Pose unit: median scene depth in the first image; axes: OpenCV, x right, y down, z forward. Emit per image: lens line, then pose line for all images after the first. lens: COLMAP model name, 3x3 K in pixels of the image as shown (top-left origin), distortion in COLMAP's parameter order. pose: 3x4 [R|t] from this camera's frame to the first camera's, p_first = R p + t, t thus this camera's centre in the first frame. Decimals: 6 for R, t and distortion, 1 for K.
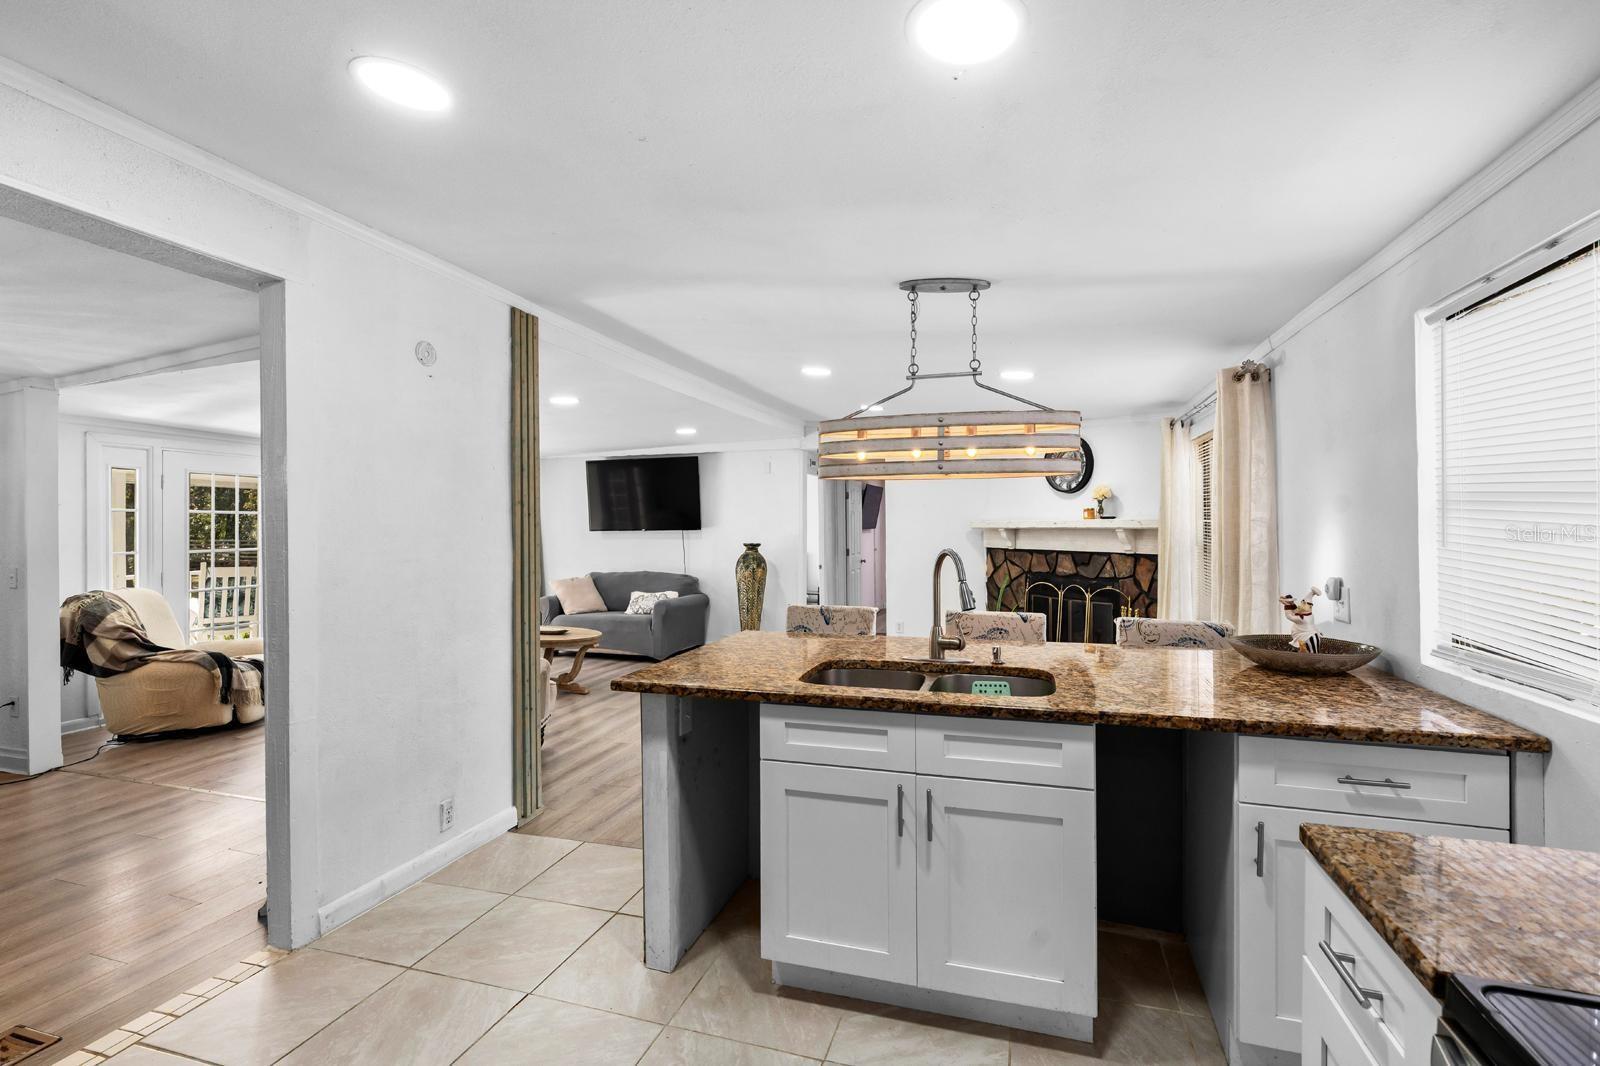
lens RADIAL K [[651.2, 0, 808.5], [0, 651.2, 529.6], [0, 0, 1]] dist [0.001001, 0.000029]
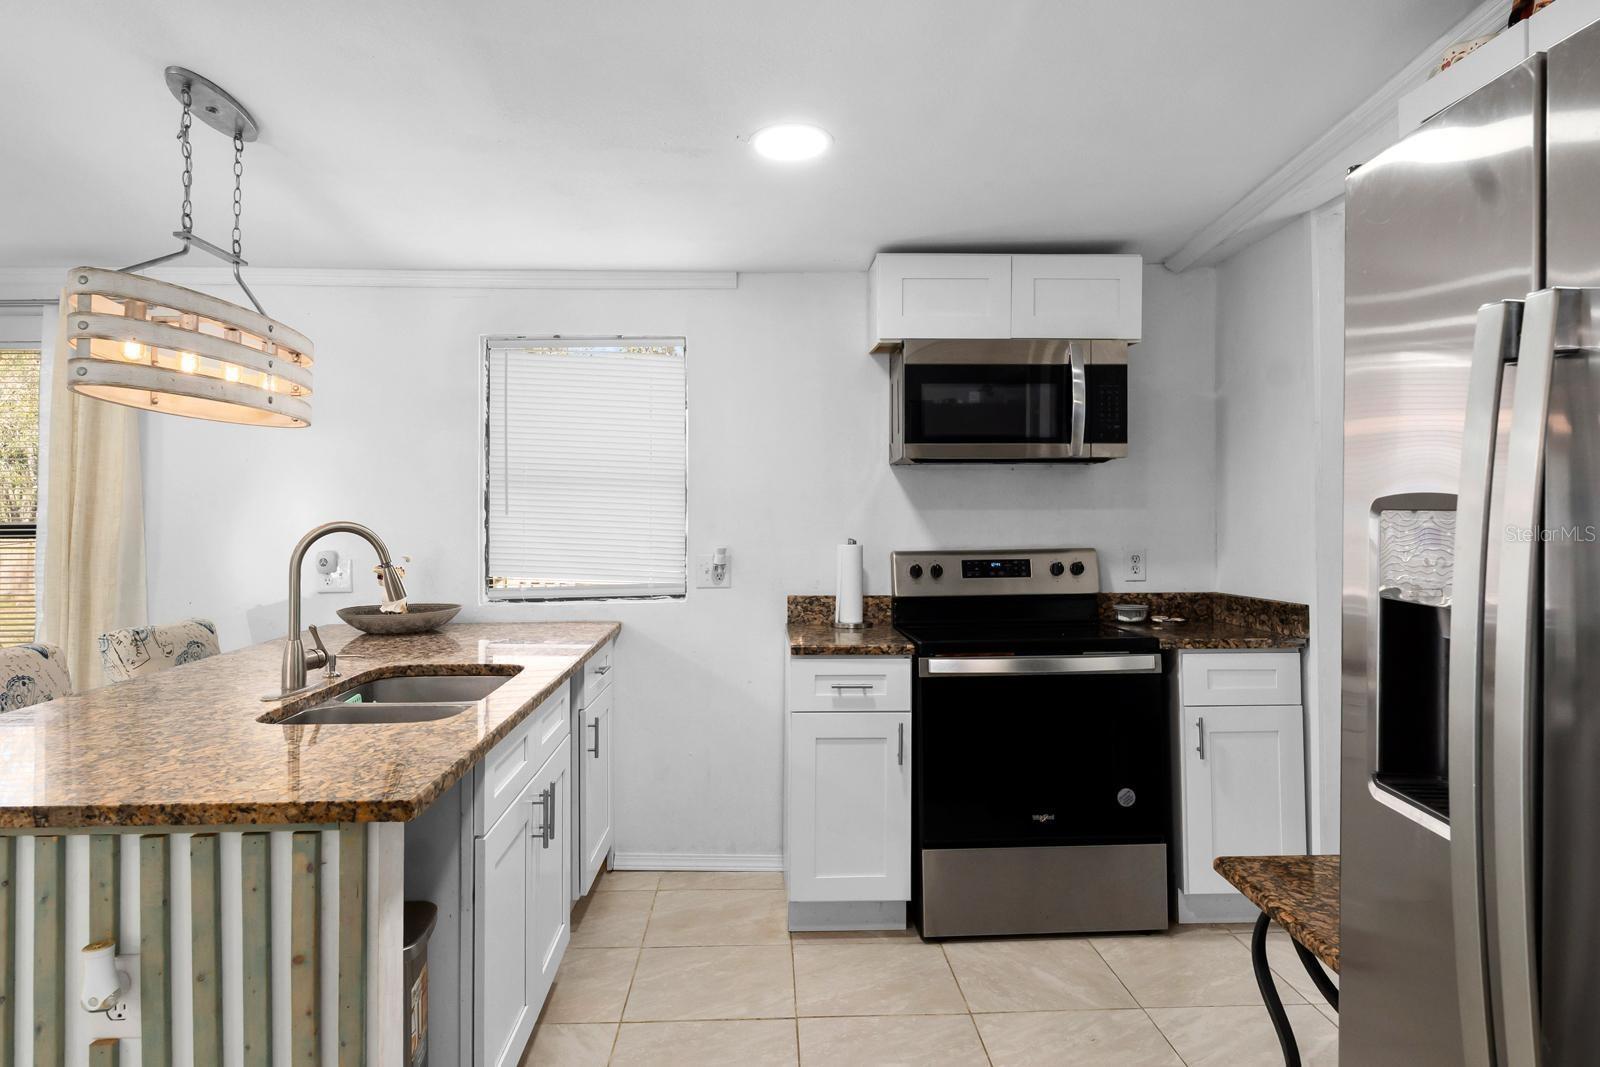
lens RADIAL K [[996.6, 0, 792.9], [0, 996.6, 496.8], [0, 0, 1]] dist [-0.010323, 0.004591]
pose [[-0.332878, 0.013191, 0.942878, -0.366244], [0.004624, 0.999913, -0.012356, 0.002476], [-0.942958, 0.000247, -0.332910, 0.352026]]
